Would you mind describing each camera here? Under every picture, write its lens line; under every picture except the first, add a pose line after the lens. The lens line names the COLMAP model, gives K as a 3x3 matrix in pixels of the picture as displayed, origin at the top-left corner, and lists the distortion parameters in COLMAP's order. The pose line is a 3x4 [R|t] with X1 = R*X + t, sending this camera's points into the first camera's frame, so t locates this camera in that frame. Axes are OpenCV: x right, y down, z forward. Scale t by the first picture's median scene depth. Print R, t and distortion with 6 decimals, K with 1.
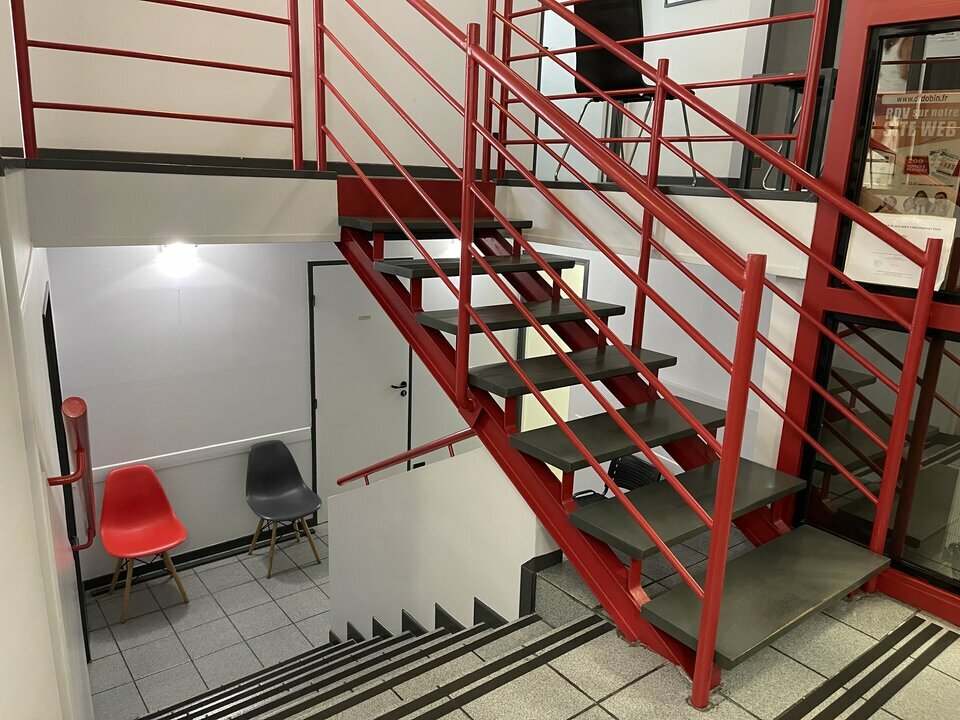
lens RADIAL K [[727.6, 0, 473.8], [0, 727.6, 366.3], [0, 0, 1]] dist [0.024925, -0.044339]
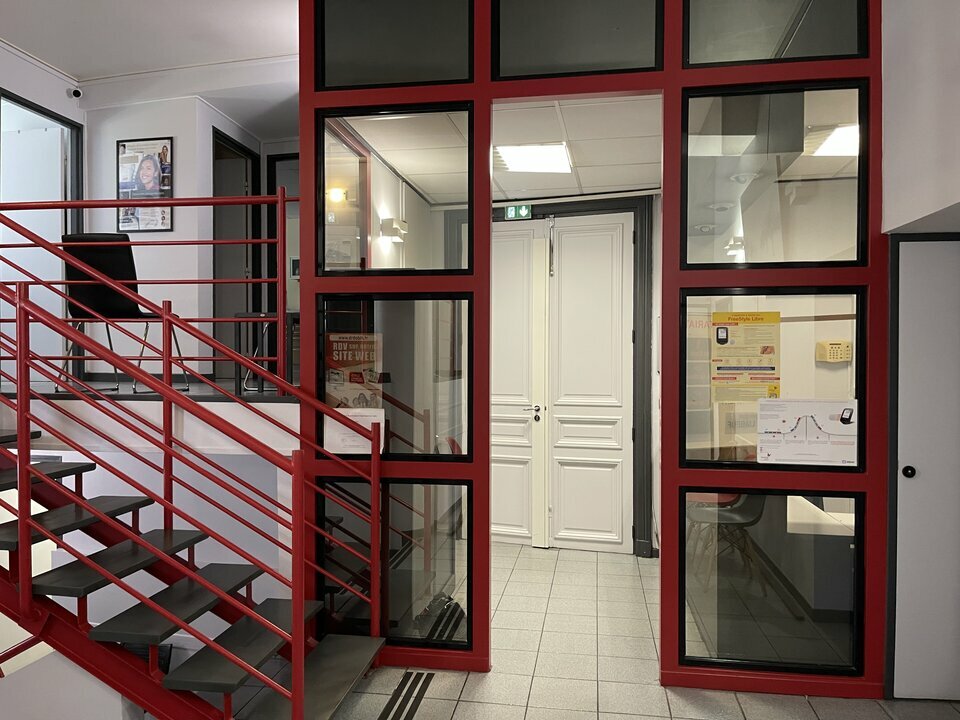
lens RADIAL K [[727.6, 0, 475.5], [0, 727.6, 359.4], [0, 0, 1]] dist [0.024925, -0.044339]
pose [[0.722941, -0.042283, 0.689614, -0.276585], [0.199988, 0.968203, -0.150289, -0.020559], [-0.661333, 0.246565, 0.708410, -0.286148]]
